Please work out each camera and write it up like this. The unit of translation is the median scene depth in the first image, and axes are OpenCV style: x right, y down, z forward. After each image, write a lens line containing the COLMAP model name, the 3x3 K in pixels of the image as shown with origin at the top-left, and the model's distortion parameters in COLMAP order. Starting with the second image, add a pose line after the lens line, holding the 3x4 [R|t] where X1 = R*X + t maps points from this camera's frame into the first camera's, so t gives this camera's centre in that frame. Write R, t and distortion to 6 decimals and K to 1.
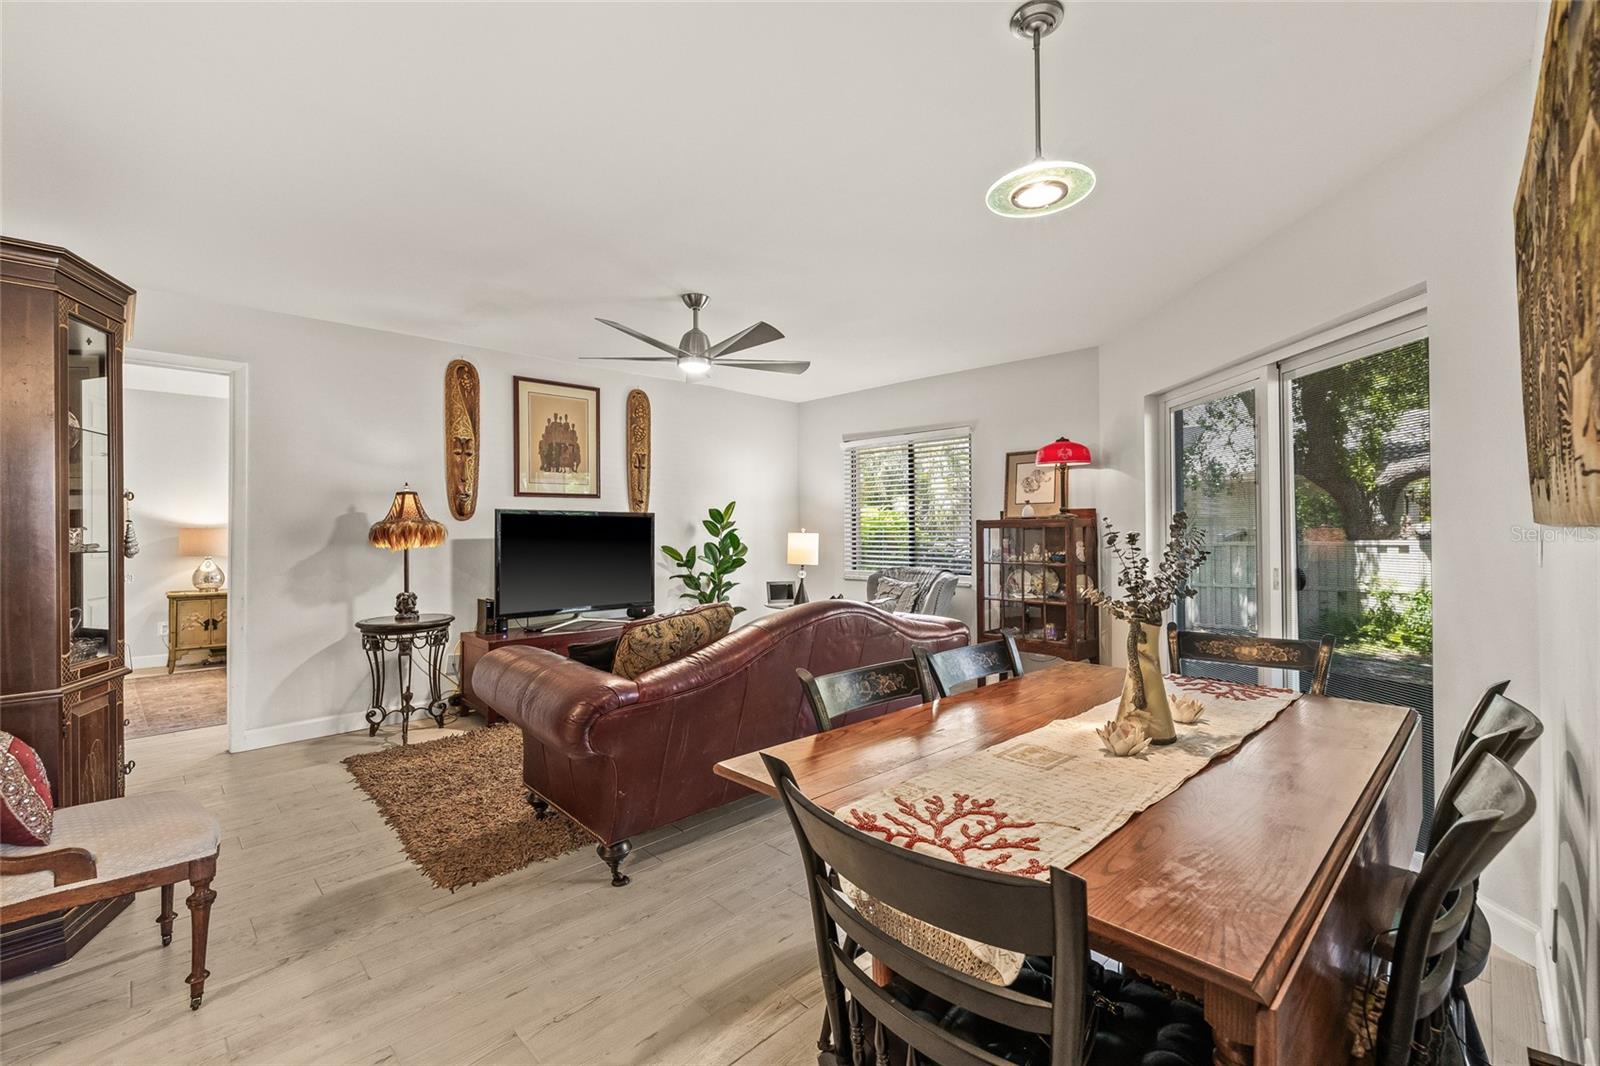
lens RADIAL K [[674.4, 0, 808.9], [0, 674.4, 525.1], [0, 0, 1]] dist [0.004287, -0.000536]
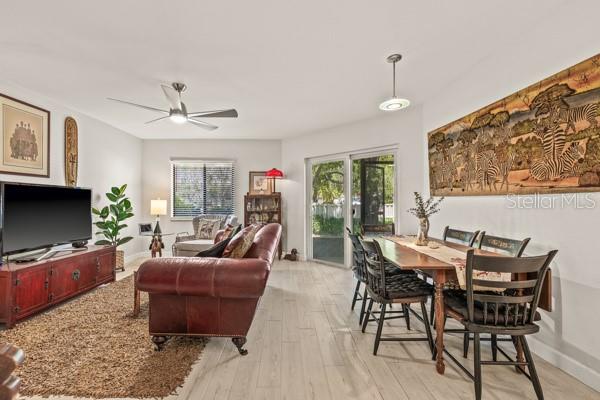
lens RADIAL K [[252.9, 0, 286.3], [0, 252.9, 201.0], [0, 0, 1]] dist [0.004287, -0.000536]
pose [[0.703333, 0.003254, 0.710853, -0.399082], [-0.005208, 0.999986, 0.000575, 0.015828], [-0.710841, -0.004107, 0.703341, 0.166546]]
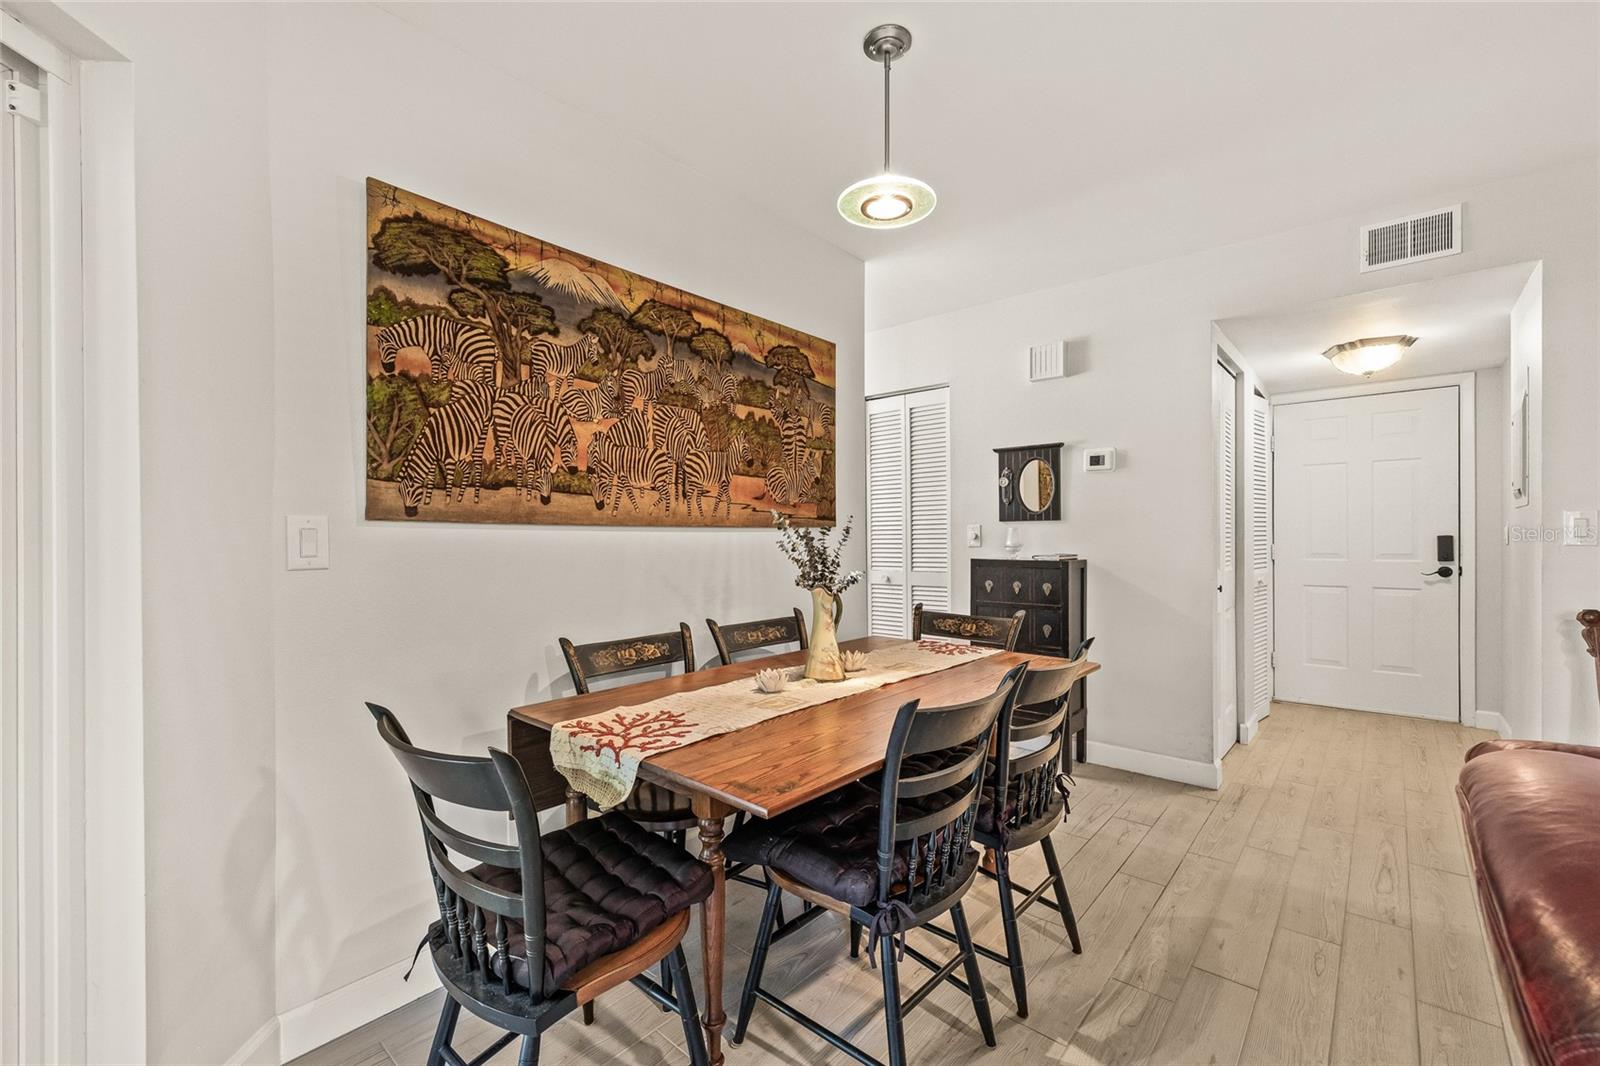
lens RADIAL K [[674.4, 0, 798.3], [0, 674.4, 538.9], [0, 0, 1]] dist [0.004287, -0.000536]
pose [[-0.997441, 0.011871, -0.070504, 0.204342], [0.011989, 0.999927, -0.001253, 0.013689], [0.070484, -0.002095, -0.997511, 0.763698]]
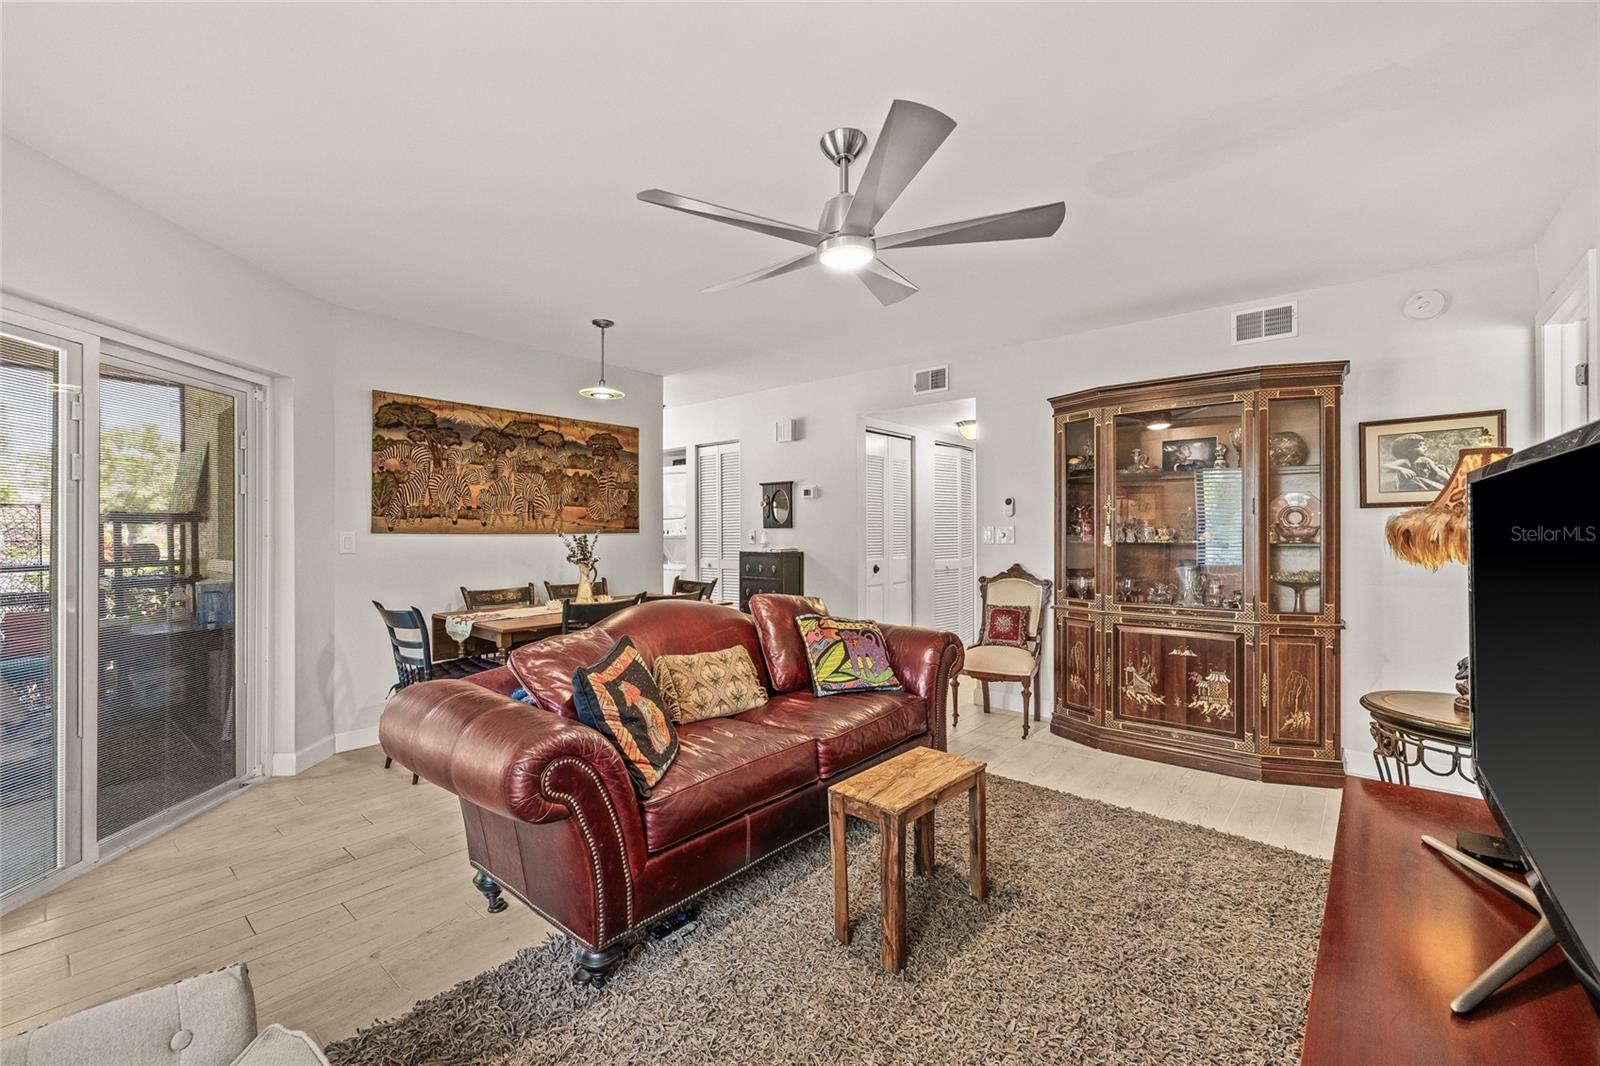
lens RADIAL K [[674.4, 0, 799.9], [0, 674.4, 531.9], [0, 0, 1]] dist [0.004287, -0.000536]
pose [[-0.997484, 0.009508, -0.070255, -0.075134], [0.009824, 0.999943, -0.004160, 0.007947], [0.070211, -0.004840, -0.997520, 1.284509]]
